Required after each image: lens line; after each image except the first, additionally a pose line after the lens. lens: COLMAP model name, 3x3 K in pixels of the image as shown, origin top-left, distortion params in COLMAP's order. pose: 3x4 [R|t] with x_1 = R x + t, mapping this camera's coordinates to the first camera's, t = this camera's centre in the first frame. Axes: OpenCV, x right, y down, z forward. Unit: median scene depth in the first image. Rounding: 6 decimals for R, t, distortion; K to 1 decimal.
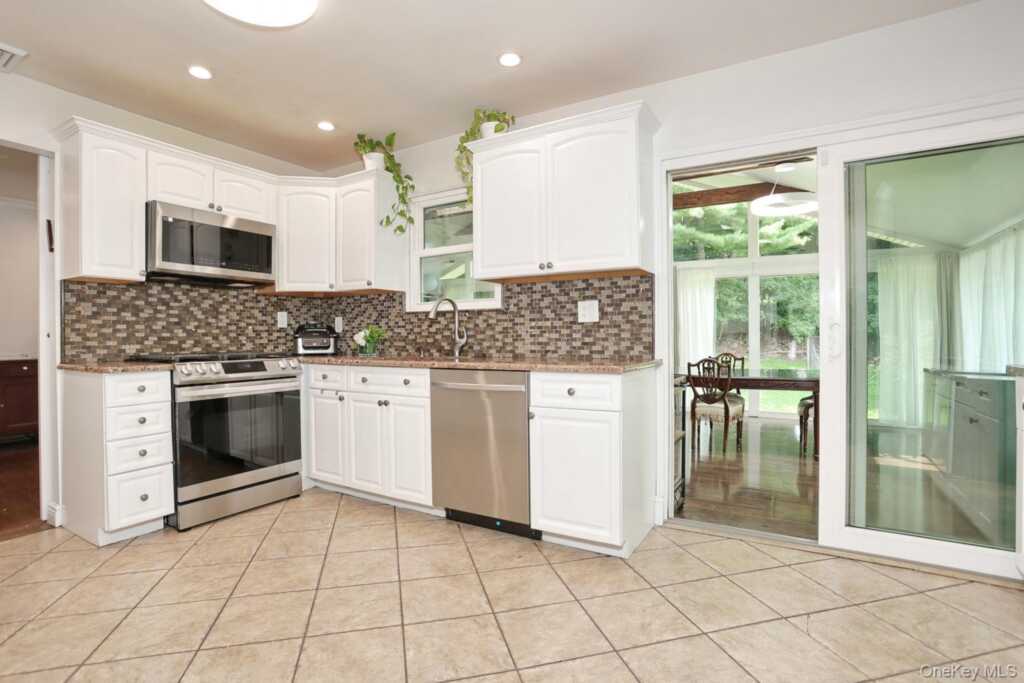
lens RADIAL K [[501.7, 0, 509.7], [0, 501.7, 337.7], [0, 0, 1]] dist [-0.006520, 0.002162]
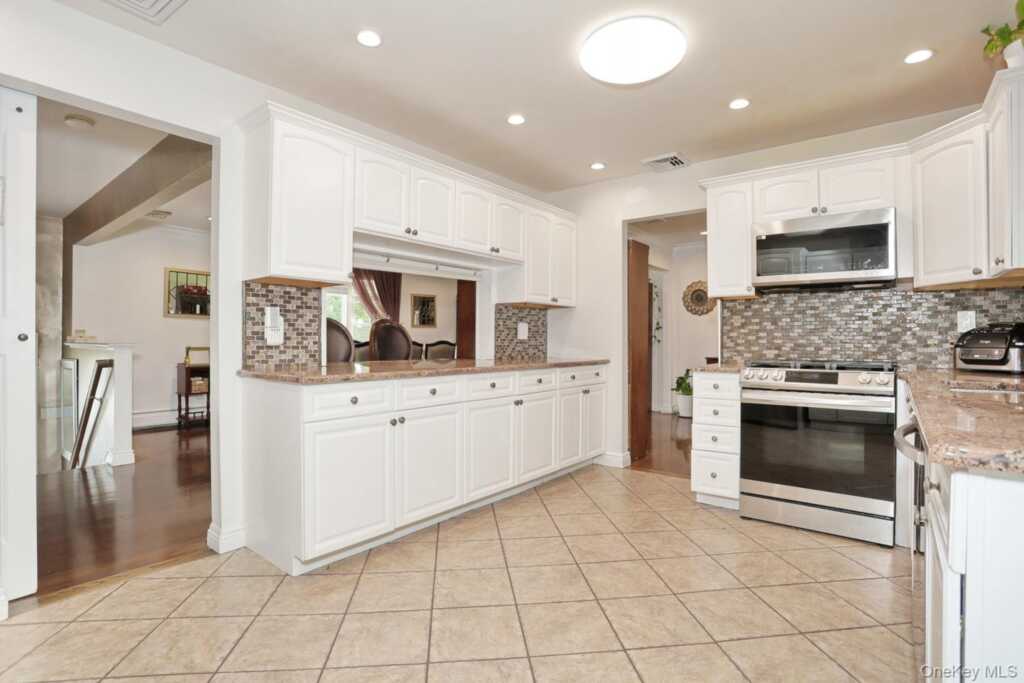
lens RADIAL K [[501.7, 0, 506.9], [0, 501.7, 338.9], [0, 0, 1]] dist [-0.006520, 0.002162]
pose [[-0.102731, 0.002688, -0.994706, 0.448531], [-0.005831, 0.999978, 0.003305, -0.011930], [0.994692, 0.006140, -0.102713, 0.516327]]
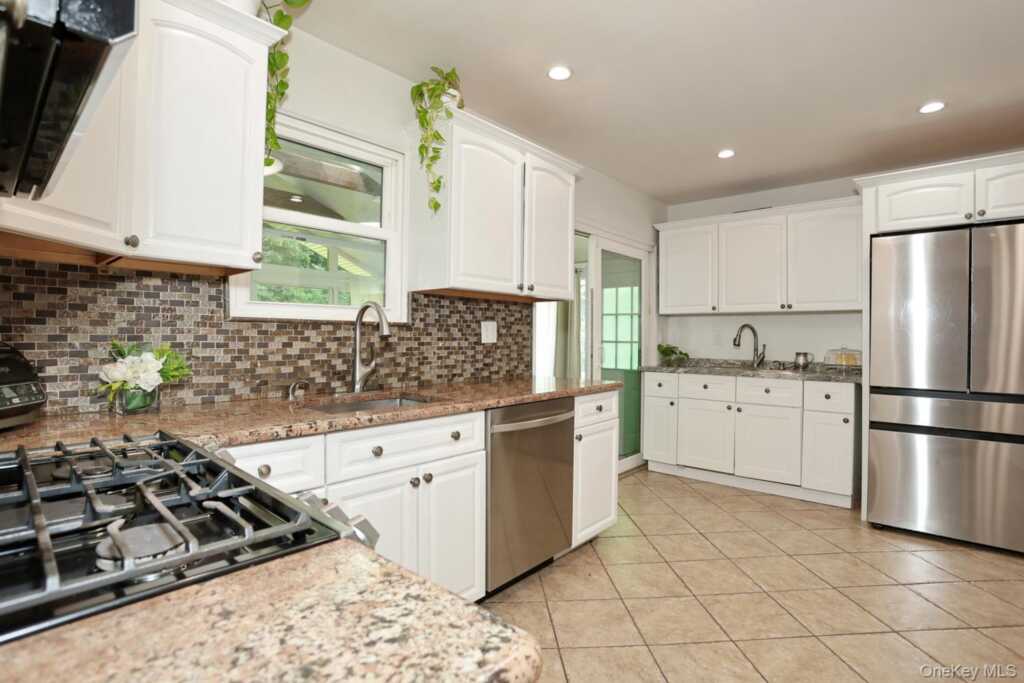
lens RADIAL K [[501.7, 0, 514.6], [0, 501.7, 344.8], [0, 0, 1]] dist [-0.006520, 0.002162]
pose [[0.184712, 0.000900, 0.982792, -0.783927], [0.003454, 0.999993, -0.001565, -0.024957], [-0.982787, 0.003683, 0.184708, 0.740720]]
